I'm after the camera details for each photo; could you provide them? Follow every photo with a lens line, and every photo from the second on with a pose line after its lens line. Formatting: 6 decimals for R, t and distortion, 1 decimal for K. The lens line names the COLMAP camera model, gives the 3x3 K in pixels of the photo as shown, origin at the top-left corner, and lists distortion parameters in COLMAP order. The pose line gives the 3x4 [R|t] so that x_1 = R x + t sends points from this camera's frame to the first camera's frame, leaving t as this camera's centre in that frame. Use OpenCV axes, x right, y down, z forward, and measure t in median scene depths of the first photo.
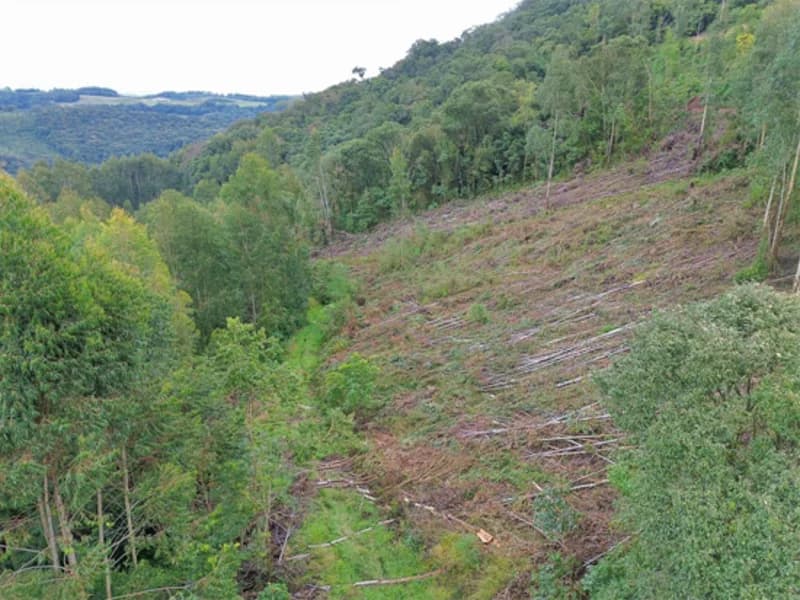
lens RADIAL K [[563.0, 0, 398.9], [0, 563.0, 297.4], [0, 0, 1]] dist [0.070844, -0.058401]
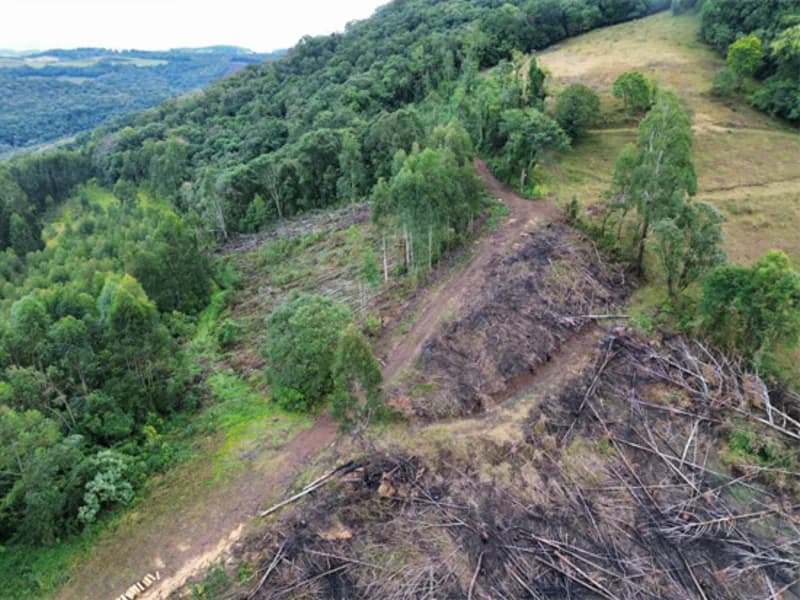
lens RADIAL K [[563.0, 0, 397.9], [0, 563.0, 298.2], [0, 0, 1]] dist [0.070844, -0.058401]
pose [[0.990147, -0.070803, 0.120817, 0.059437], [0.061217, 0.994808, 0.081294, -0.022235], [-0.125945, -0.073097, 0.989340, -0.241041]]
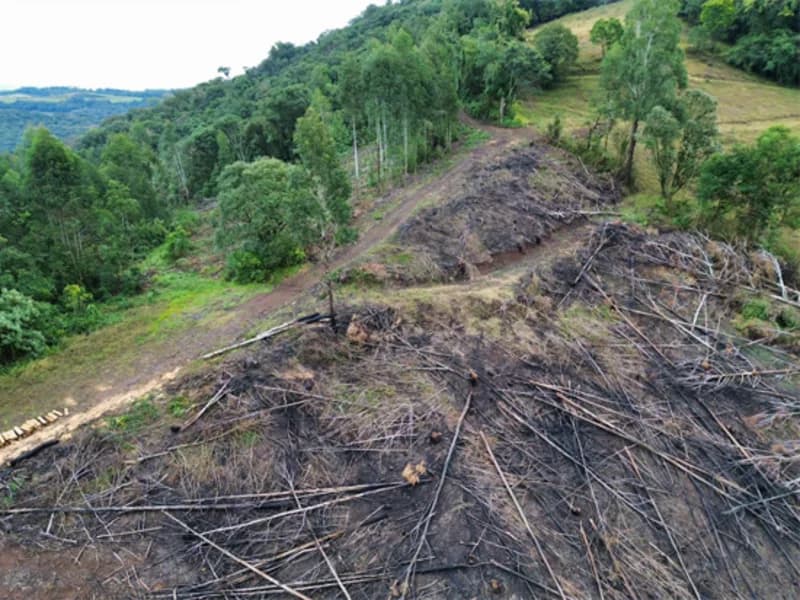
lens RADIAL K [[563.0, 0, 398.0], [0, 563.0, 298.2], [0, 0, 1]] dist [0.070844, -0.058401]
pose [[0.983345, -0.068943, 0.168163, 0.059553], [0.067257, 0.997612, 0.015710, 0.067513], [-0.168844, -0.004138, 0.985634, -0.207371]]
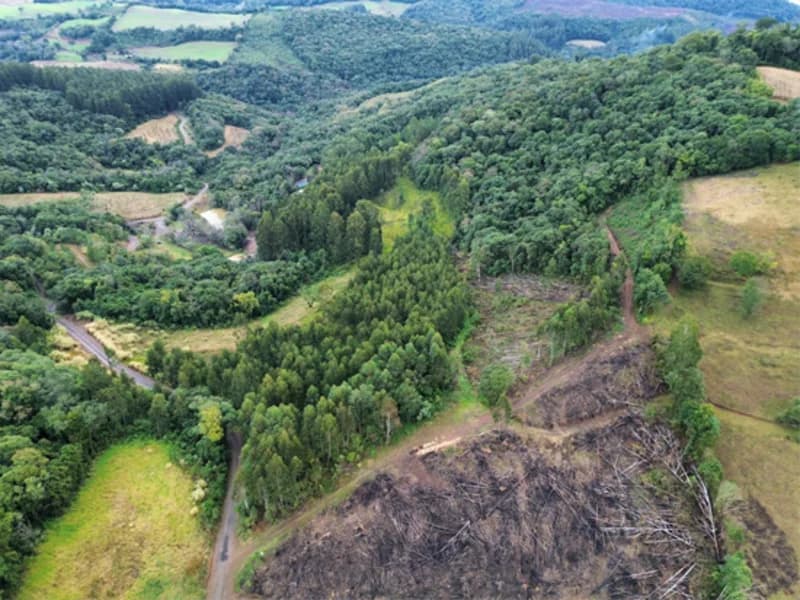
lens RADIAL K [[563.0, 0, 400.4], [0, 563.0, 298.6], [0, 0, 1]] dist [0.070844, -0.058401]
pose [[0.946270, 0.169695, -0.275275, 0.122480], [-0.107545, 0.967939, 0.227000, -0.271001], [0.304970, -0.185199, 0.934181, -0.731978]]
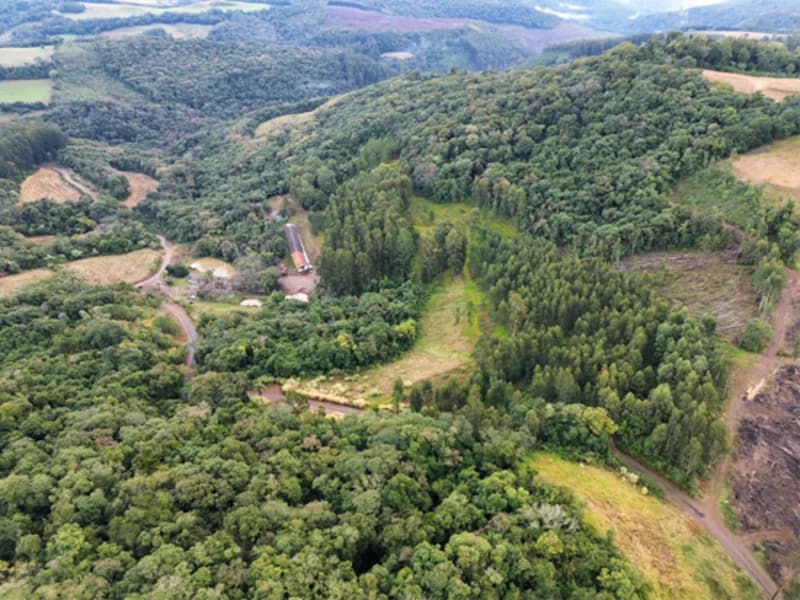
lens RADIAL K [[563.0, 0, 398.6], [0, 563.0, 297.4], [0, 0, 1]] dist [0.070844, -0.058401]
pose [[0.998257, -0.041455, 0.042012, -0.666816], [0.032510, 0.980300, 0.194821, -0.272471], [-0.049260, -0.193115, 0.979939, -0.939297]]
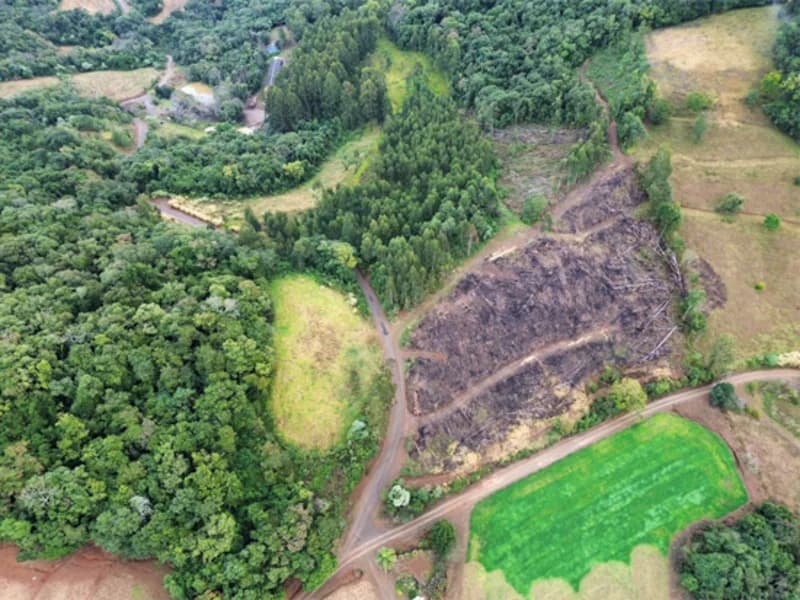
lens RADIAL K [[563.0, 0, 400.0], [0, 563.0, 297.0], [0, 0, 1]] dist [0.070844, -0.058401]
pose [[0.986844, 0.111237, -0.117326, -0.070818], [-0.048010, 0.894575, 0.444332, -0.322357], [0.154383, -0.432853, 0.888146, -1.115193]]
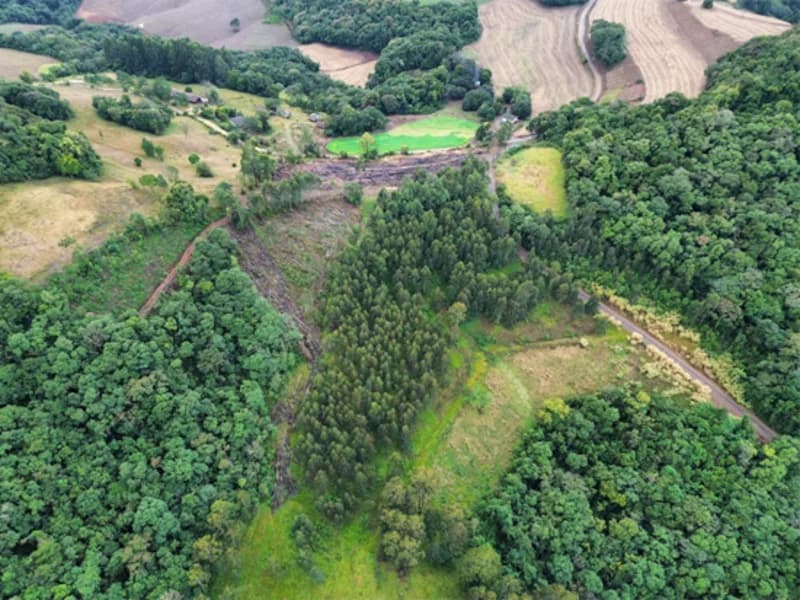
lens RADIAL K [[563.0, 0, 399.7], [0, 563.0, 299.6], [0, 0, 1]] dist [0.070844, -0.058401]
pose [[-0.893914, -0.316168, 0.317735, -0.608647], [0.144873, 0.467017, 0.872300, -1.089036], [-0.424181, 0.825792, -0.371669, 0.789506]]
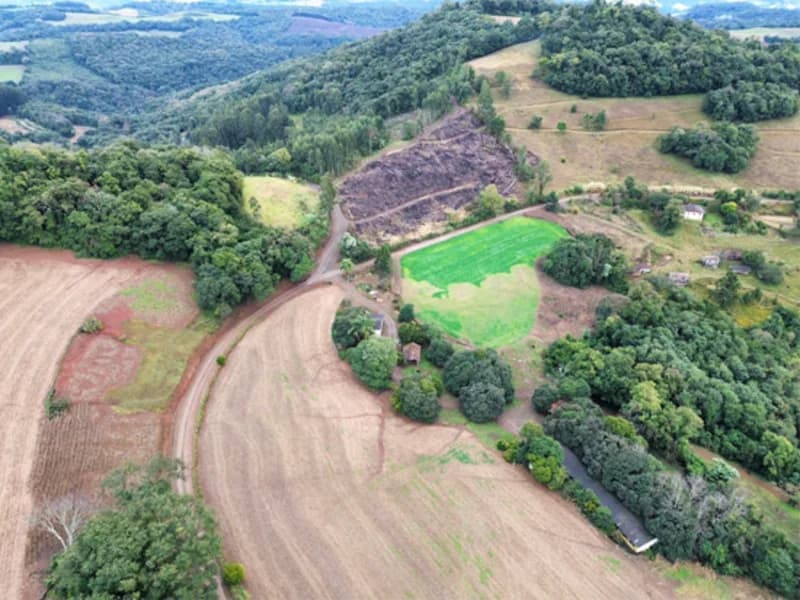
lens RADIAL K [[563.0, 0, 398.0], [0, 563.0, 297.0], [0, 0, 1]] dist [0.070844, -0.058401]
pose [[0.997641, -0.043861, 0.052808, -0.103061], [0.035166, 0.987196, 0.155588, 0.260558], [-0.058956, -0.153364, 0.986410, -1.701502]]
